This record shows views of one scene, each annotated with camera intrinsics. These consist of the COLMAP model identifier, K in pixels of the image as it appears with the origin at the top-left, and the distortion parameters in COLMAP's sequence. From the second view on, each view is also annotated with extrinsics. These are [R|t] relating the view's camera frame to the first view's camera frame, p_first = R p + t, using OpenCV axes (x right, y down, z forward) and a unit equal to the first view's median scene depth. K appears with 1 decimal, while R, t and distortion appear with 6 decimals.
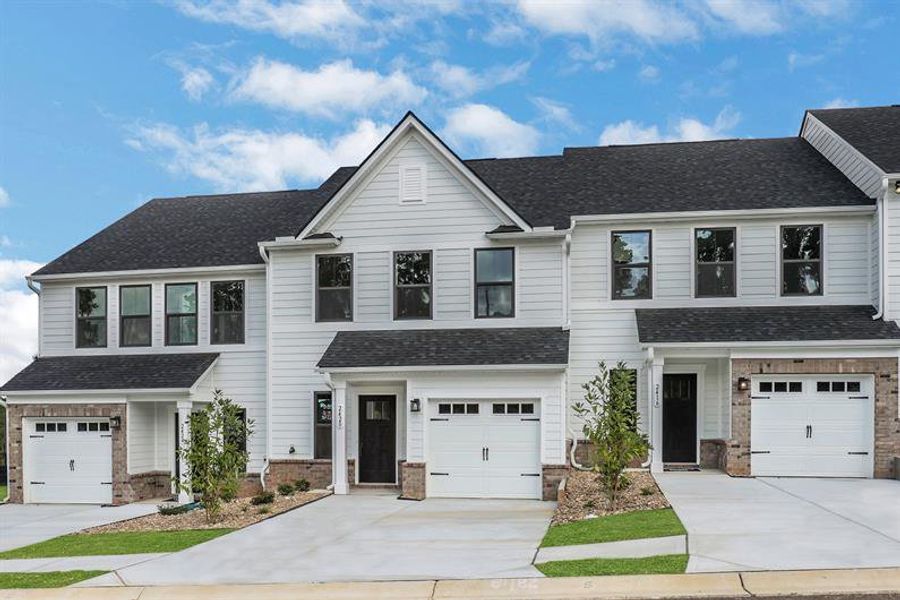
lens RADIAL K [[419.3, 0, 472.0], [0, 419.3, 293.5], [0, 0, 1]] dist [-0.001382, -0.000315]
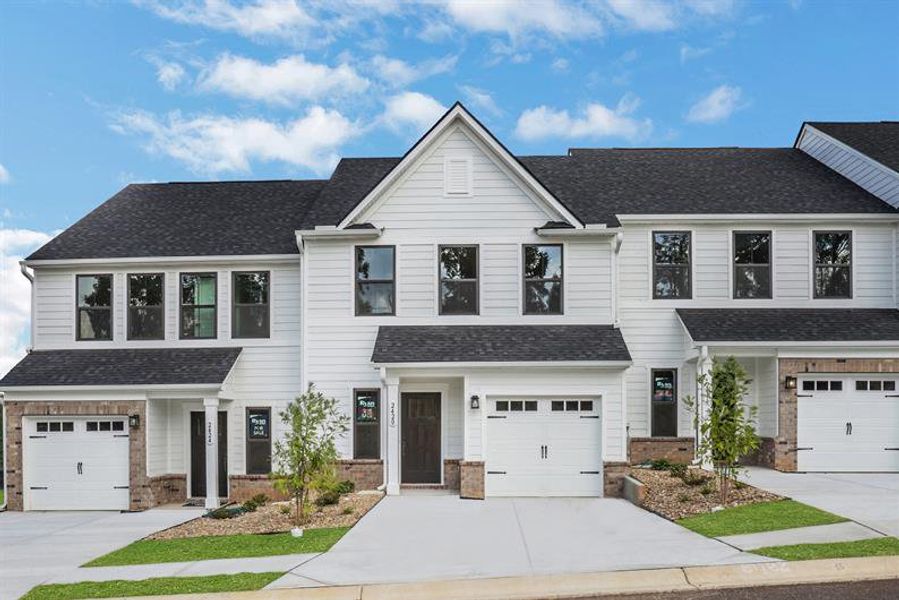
lens RADIAL K [[427.5, 0, 448.6], [0, 427.5, 295.1], [0, 0, 1]] dist [-0.000982, -0.000299]
pose [[0.997232, 0.020643, 0.071430, -0.233975], [-0.020511, 0.999786, -0.002582, 0.018663], [-0.071468, 0.001110, 0.997442, 0.011480]]
